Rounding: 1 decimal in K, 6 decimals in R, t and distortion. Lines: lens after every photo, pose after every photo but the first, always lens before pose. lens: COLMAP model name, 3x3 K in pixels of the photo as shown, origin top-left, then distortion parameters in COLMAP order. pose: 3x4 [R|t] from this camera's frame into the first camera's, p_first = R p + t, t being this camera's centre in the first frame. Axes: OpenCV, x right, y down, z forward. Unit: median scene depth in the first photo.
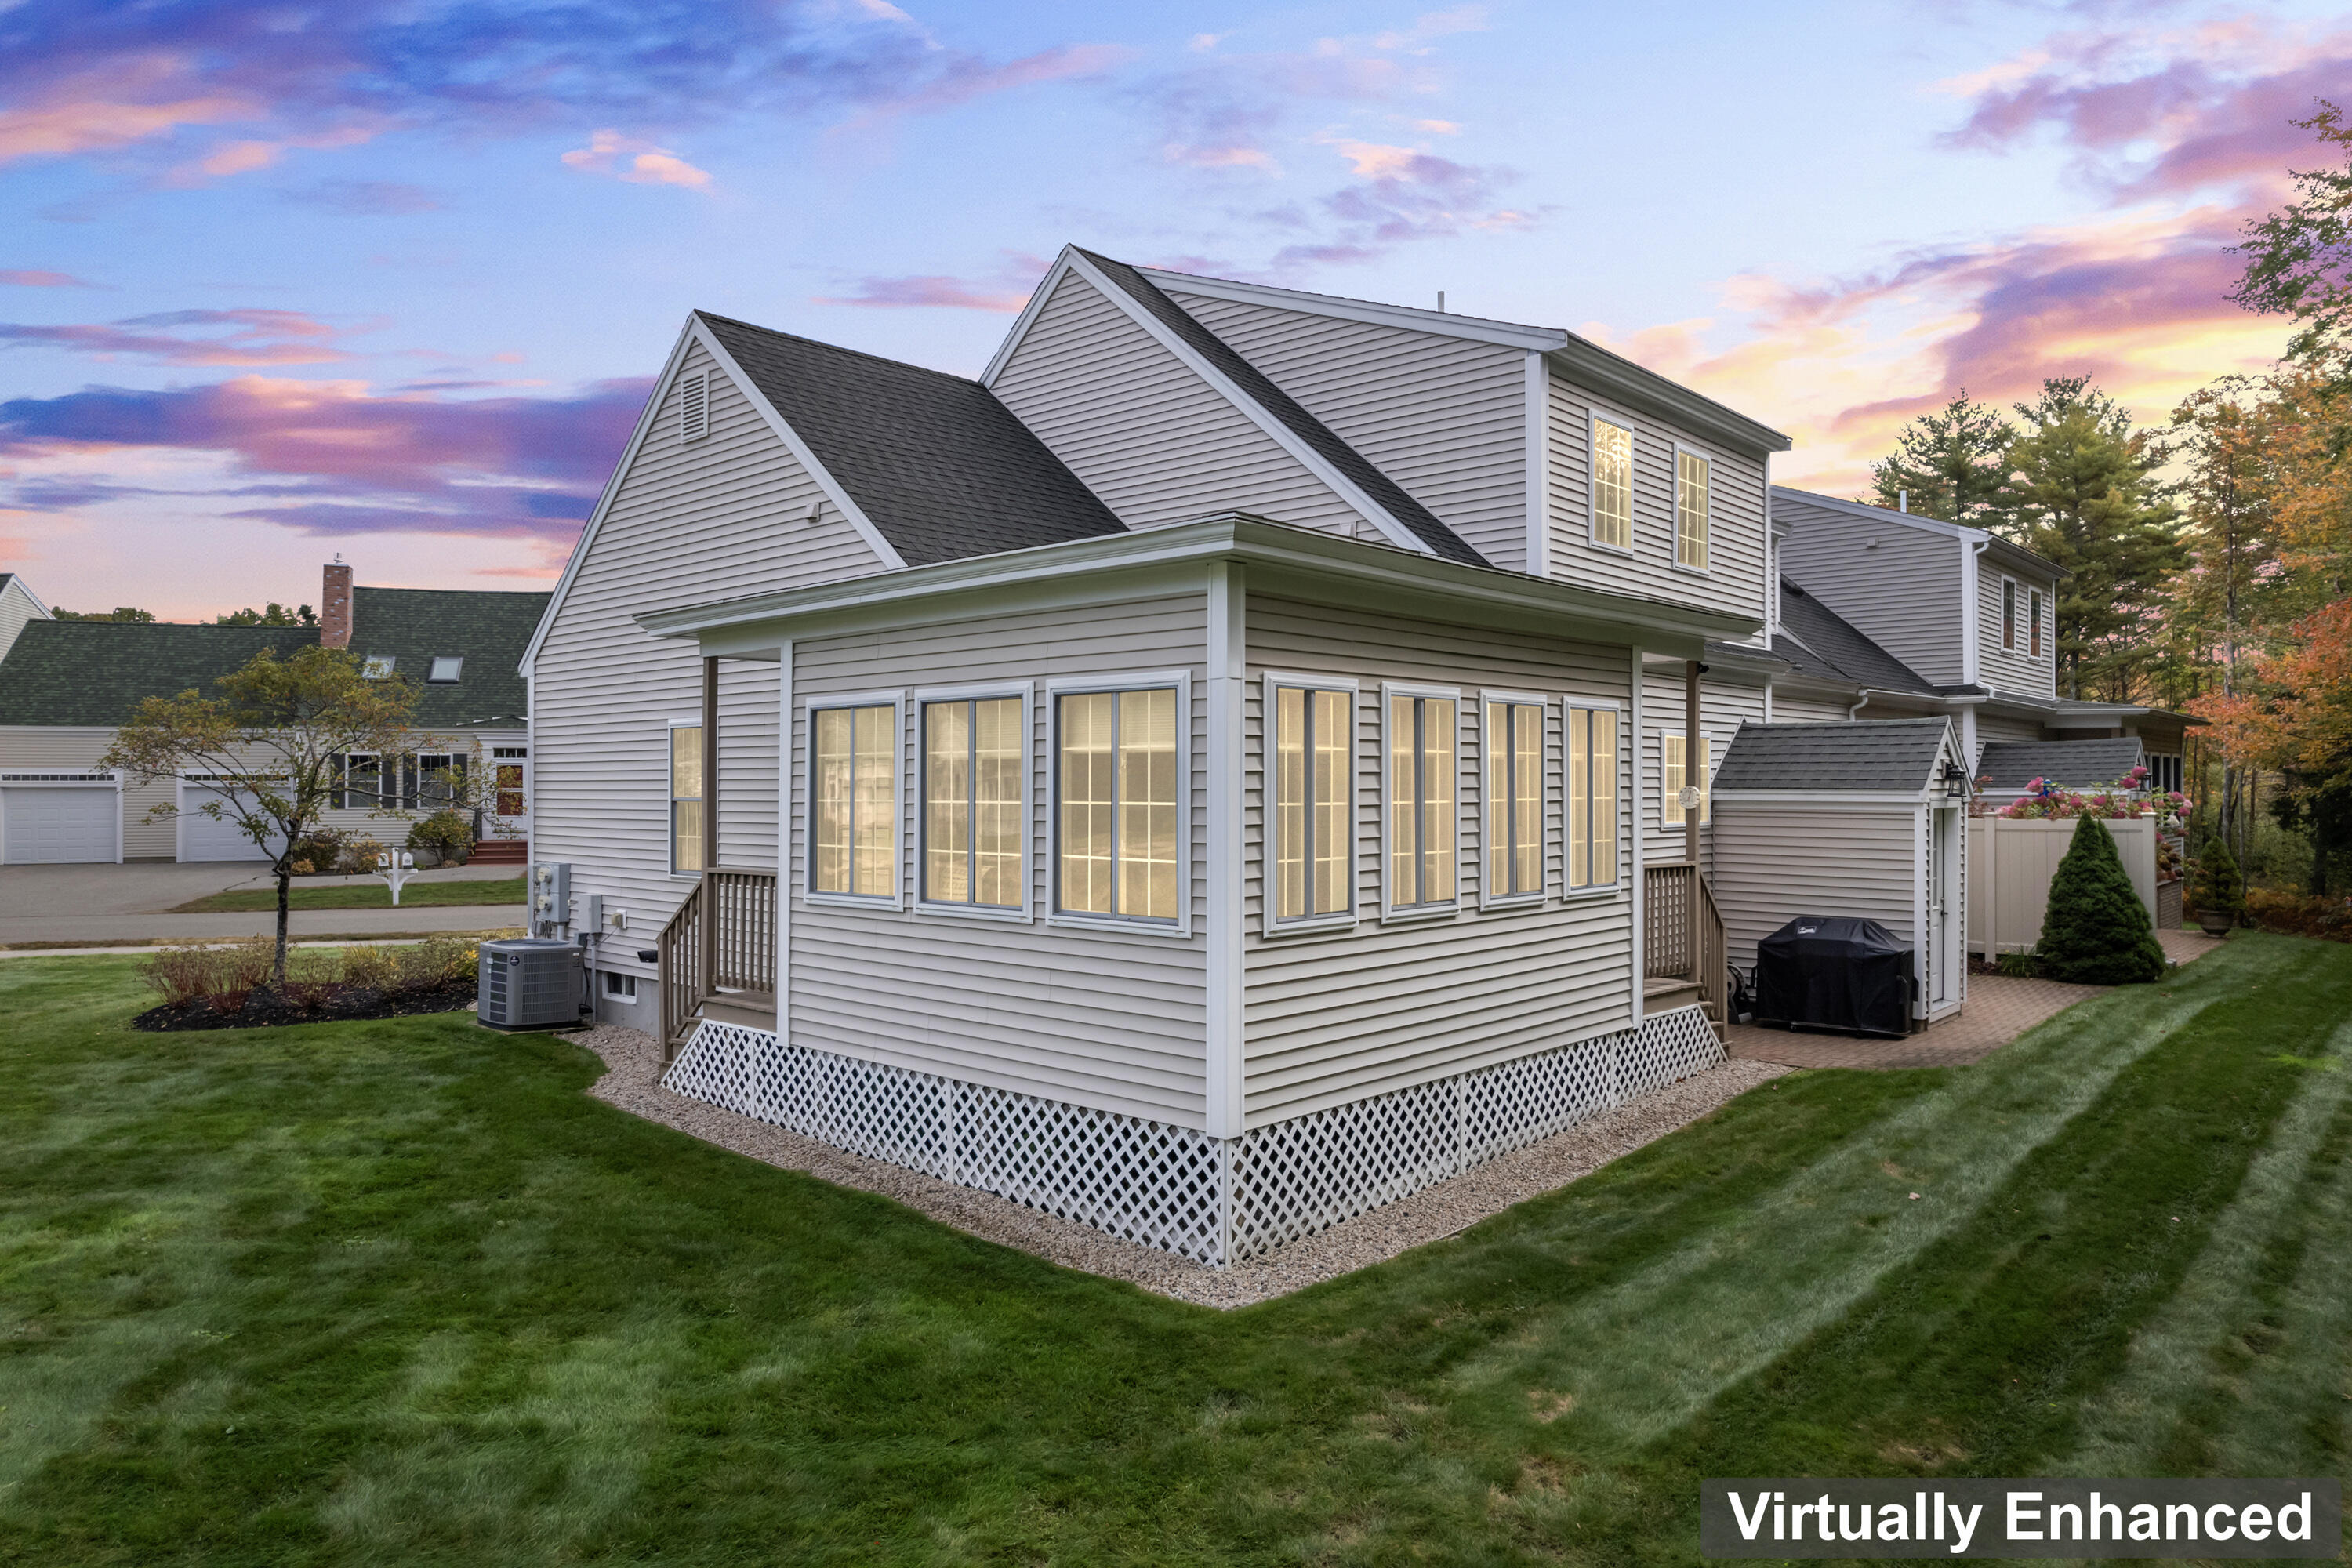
lens RADIAL K [[1508.3, 0, 1186.6], [0, 1508.3, 784.3], [0, 0, 1]] dist [-0.080474, 0.070722]
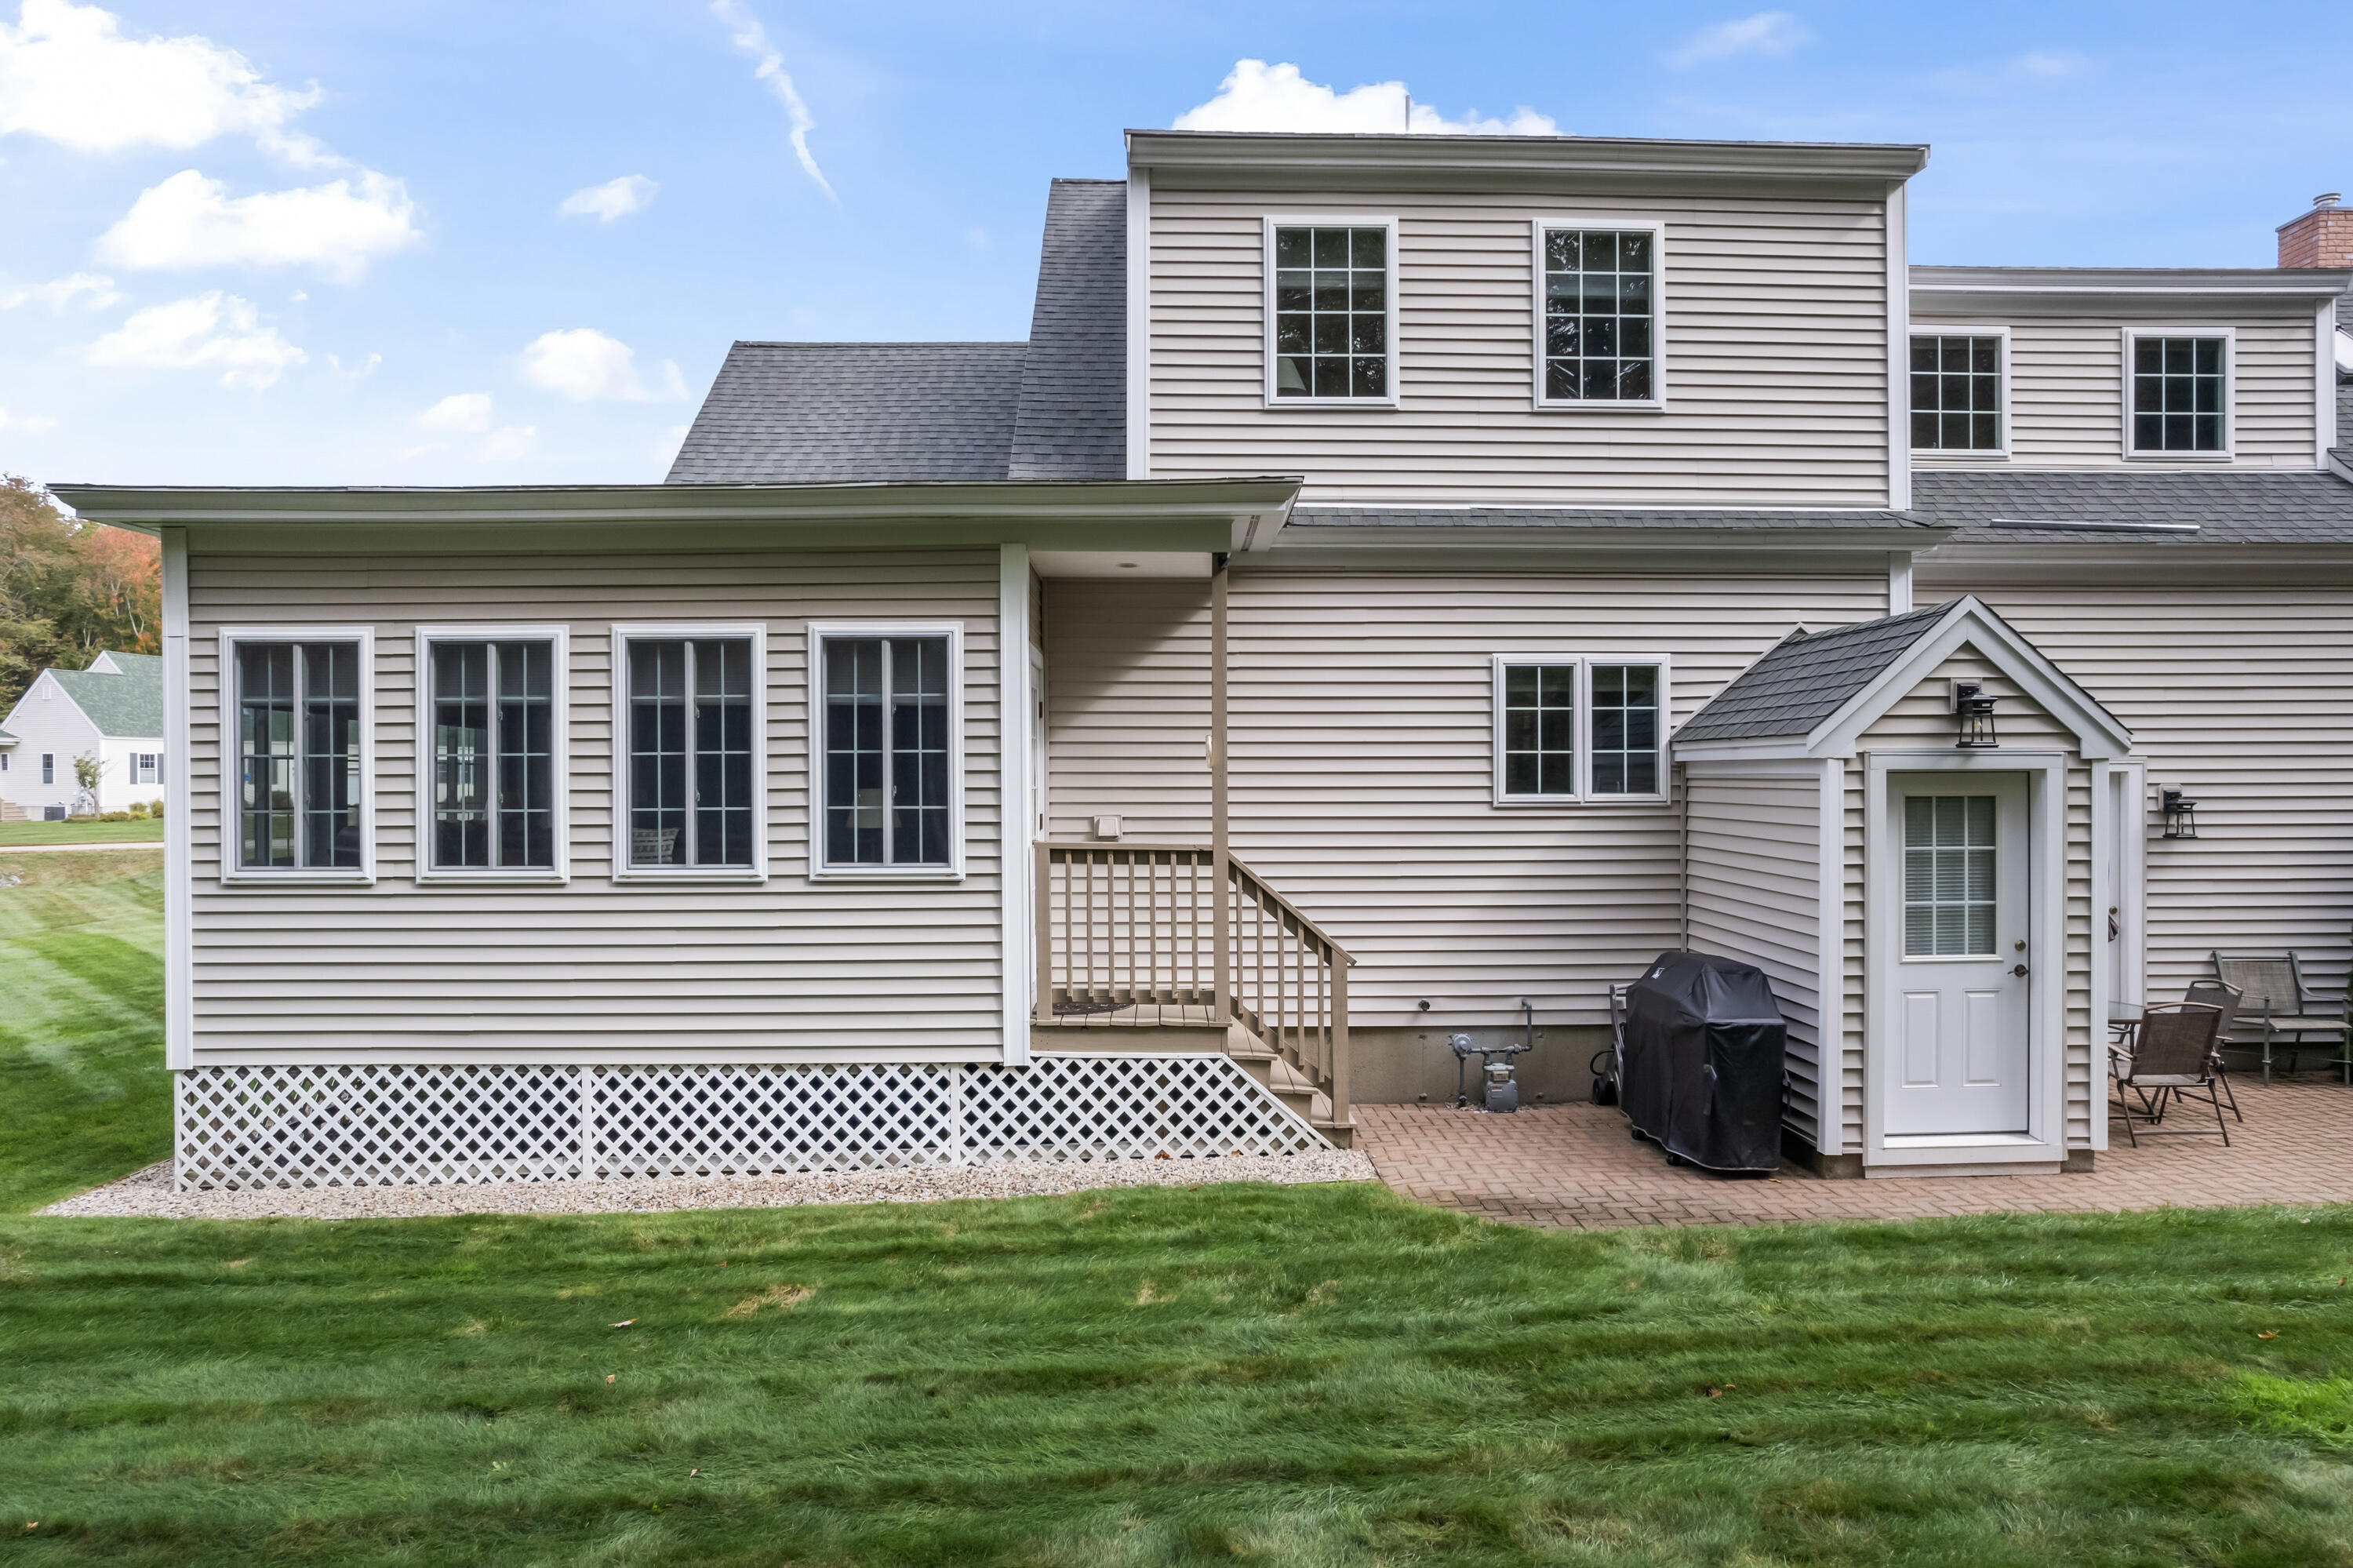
lens RADIAL K [[1508.9, 0, 1187.1], [0, 1508.9, 784.3], [0, 0, 1]] dist [-0.080474, 0.070722]
pose [[0.694488, -0.002589, -0.719499, 1.044437], [0.003989, 0.999992, 0.000252, 0.030081], [0.719493, -0.003045, 0.694493, 0.646264]]
